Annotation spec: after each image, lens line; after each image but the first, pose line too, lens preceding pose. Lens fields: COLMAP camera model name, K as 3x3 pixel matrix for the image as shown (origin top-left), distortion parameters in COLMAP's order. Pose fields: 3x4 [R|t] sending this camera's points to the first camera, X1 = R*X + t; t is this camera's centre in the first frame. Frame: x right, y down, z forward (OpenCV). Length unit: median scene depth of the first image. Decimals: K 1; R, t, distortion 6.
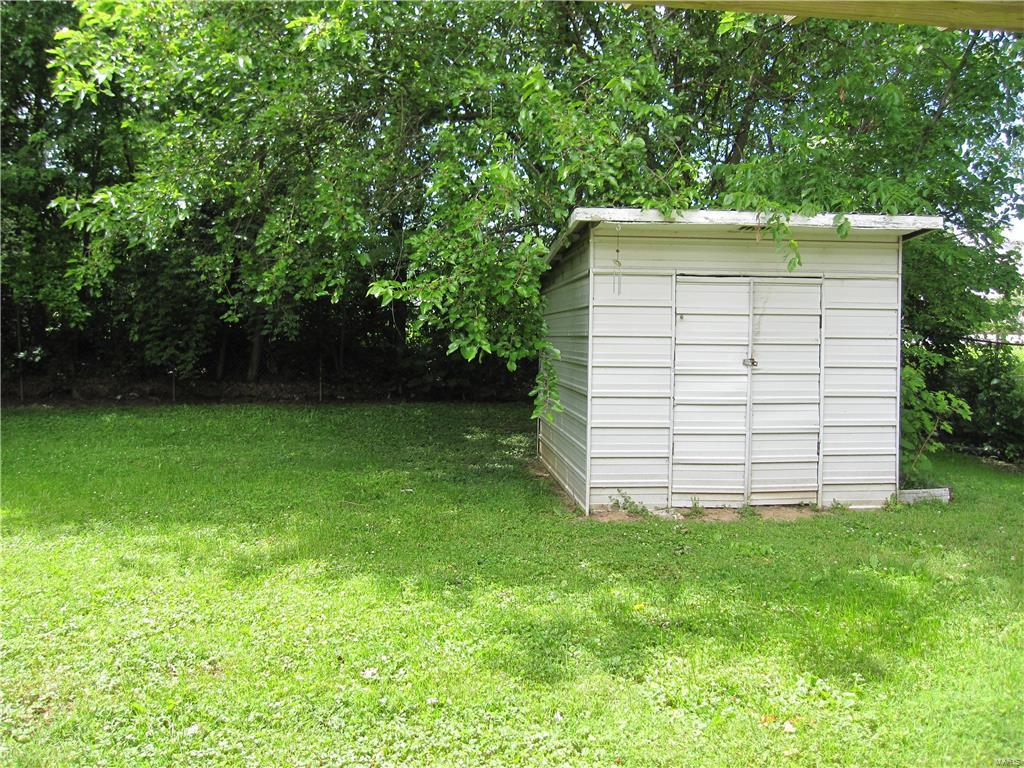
lens RADIAL K [[842.7, 0, 505.0], [0, 842.7, 384.9], [0, 0, 1]] dist [-0.078921, 0.049132]
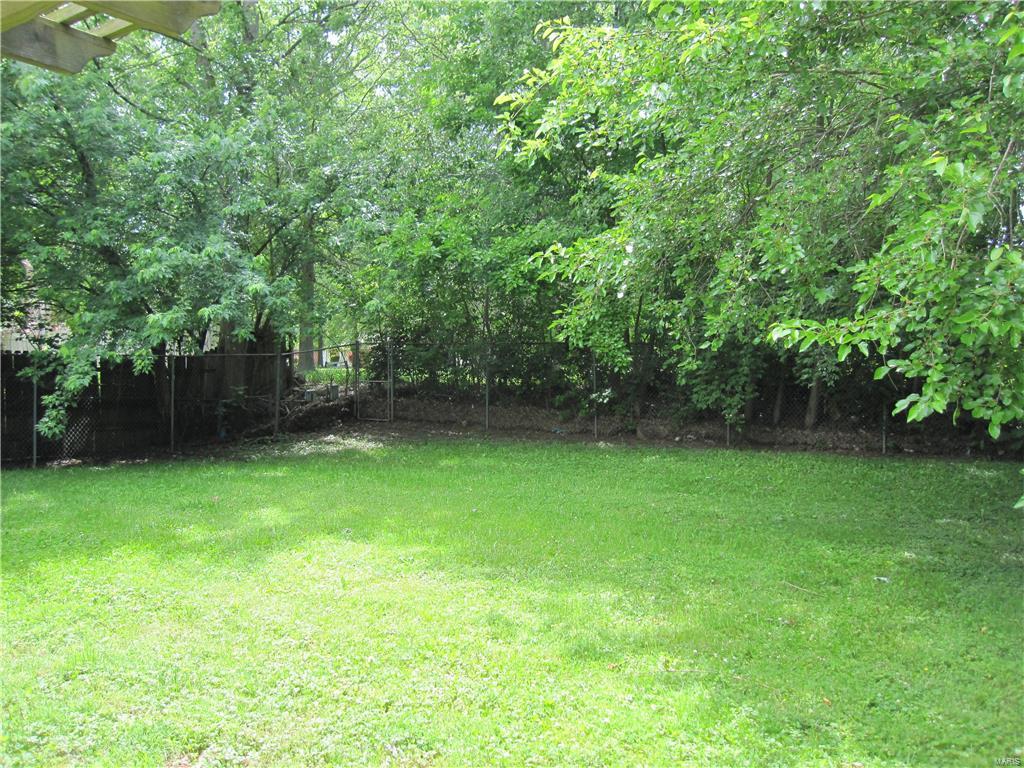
lens RADIAL K [[842.7, 0, 513.3], [0, 842.7, 380.8], [0, 0, 1]] dist [-0.078921, 0.049132]
pose [[0.740127, 0.002530, -0.672462, 0.090078], [-0.036541, 0.998667, -0.036461, -0.012526], [0.671473, 0.051558, 0.739233, 0.103240]]
